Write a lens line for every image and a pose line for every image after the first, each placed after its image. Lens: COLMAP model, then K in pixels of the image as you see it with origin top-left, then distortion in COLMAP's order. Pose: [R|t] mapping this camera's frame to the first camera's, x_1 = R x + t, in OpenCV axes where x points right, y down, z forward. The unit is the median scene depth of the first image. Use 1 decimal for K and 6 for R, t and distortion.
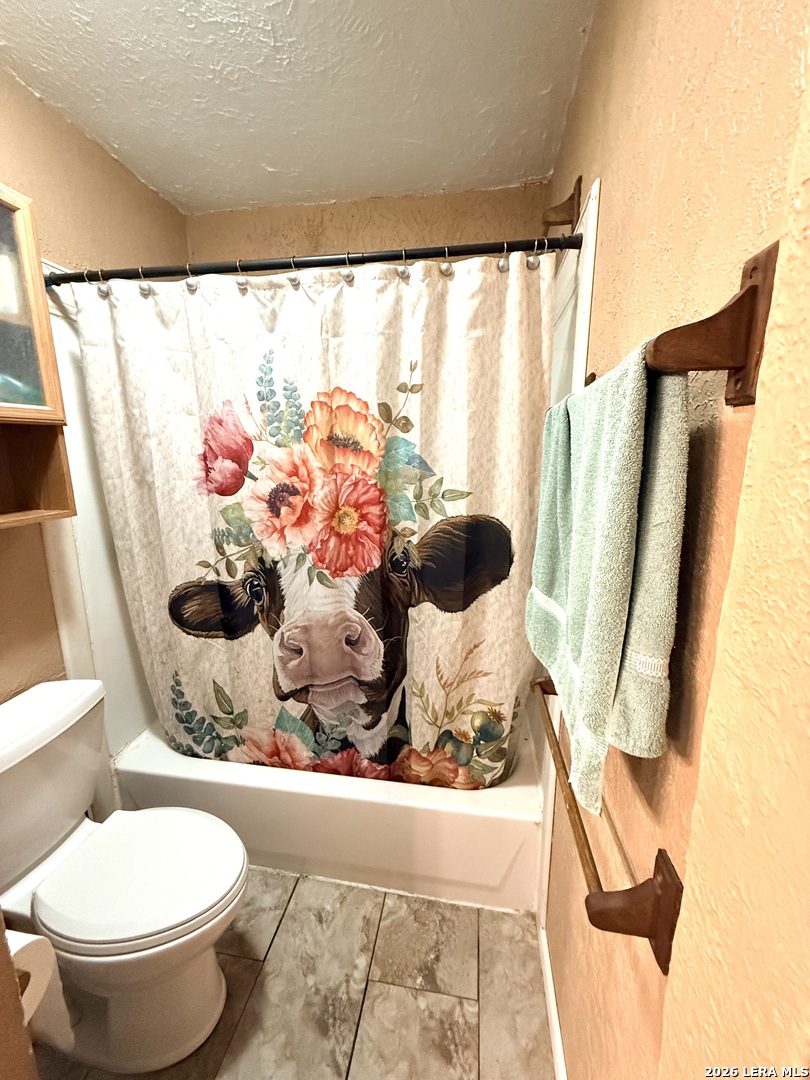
lens RADIAL K [[431.0, 0, 405.1], [0, 431.0, 540.5], [0, 0, 1]] dist [-0.000954, 0.000747]
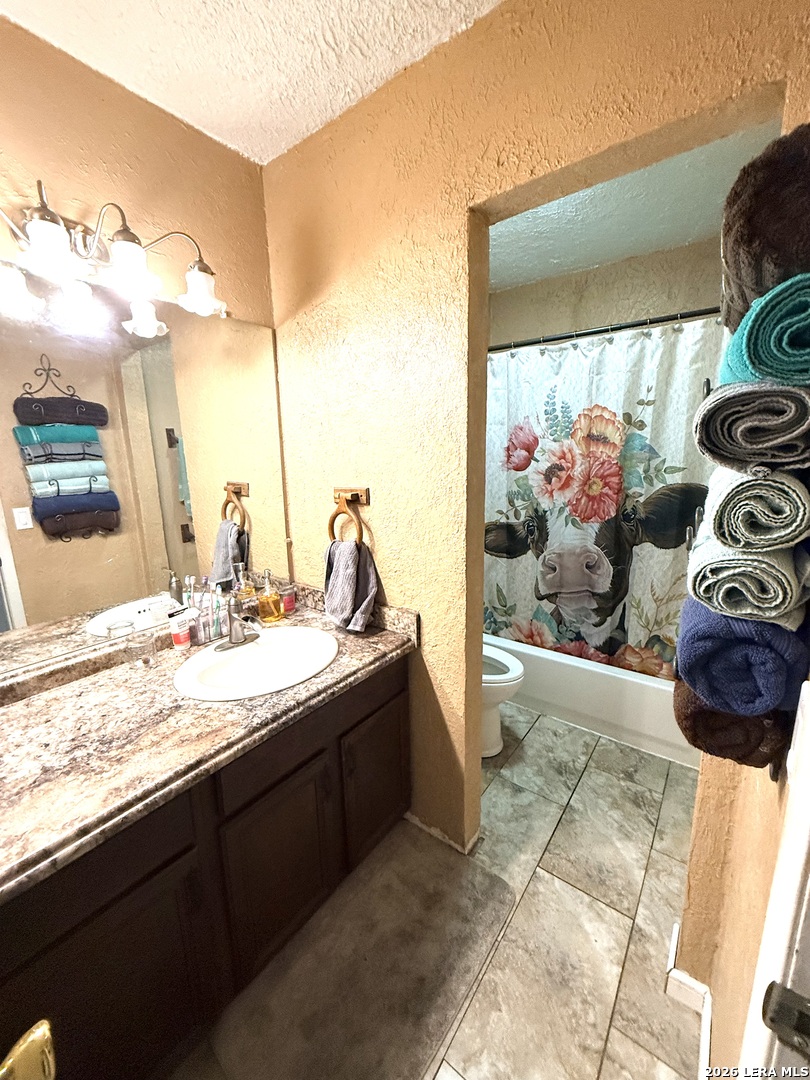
lens RADIAL K [[431.0, 0, 406.1], [0, 431.0, 539.0], [0, 0, 1]] dist [-0.000954, 0.000747]
pose [[0.884412, 0.073663, -0.460858, -0.001787], [-0.067968, 0.997267, 0.028967, 0.146921], [0.461732, 0.005705, 0.887001, -0.731195]]
